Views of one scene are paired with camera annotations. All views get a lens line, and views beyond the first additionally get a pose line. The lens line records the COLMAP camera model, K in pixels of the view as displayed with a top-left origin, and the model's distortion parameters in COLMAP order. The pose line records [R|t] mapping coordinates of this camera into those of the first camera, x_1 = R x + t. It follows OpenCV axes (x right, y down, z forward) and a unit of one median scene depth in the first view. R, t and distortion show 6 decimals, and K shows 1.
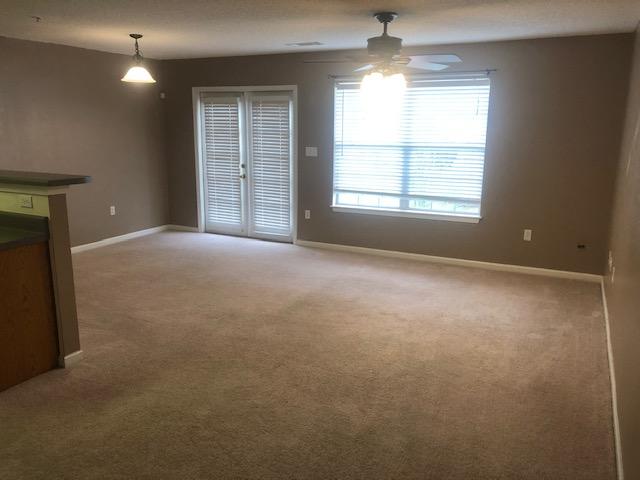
lens RADIAL K [[549.4, 0, 320.0], [0, 549.4, 240.0], [0, 0, 1]] dist [0.006620, 0.003242]
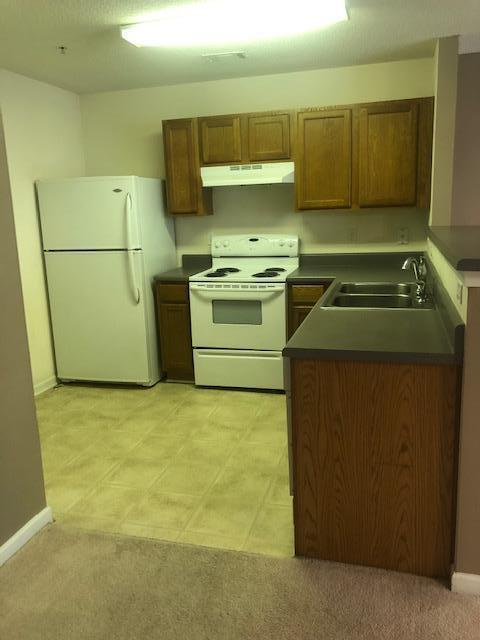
lens RADIAL K [[549.4, 0, 240.0], [0, 549.4, 320.0], [0, 0, 1]] dist [0.006620, 0.003242]
pose [[0.201123, 0.207054, -0.957433, -0.017280], [-0.179963, 0.968579, 0.171661, -0.062689], [0.962893, 0.137778, 0.232066, 0.425318]]
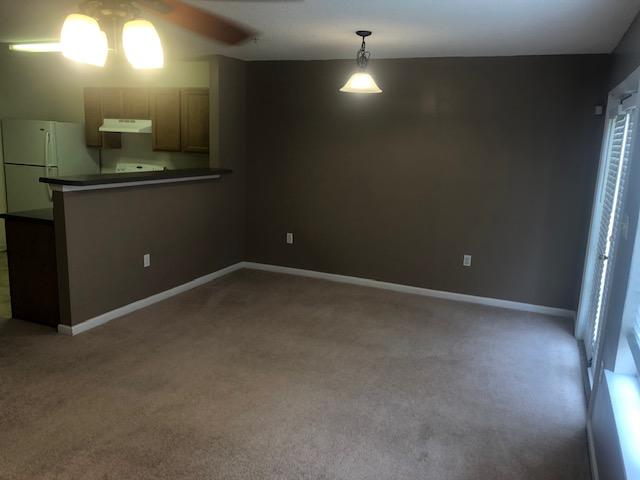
lens RADIAL K [[549.4, 0, 320.0], [0, 549.4, 240.0], [0, 0, 1]] dist [0.006620, 0.003242]
pose [[0.072349, 0.197074, -0.977715, 0.484288], [-0.256694, 0.950941, 0.172682, -0.213099], [0.963781, 0.238480, 0.119388, 0.926600]]
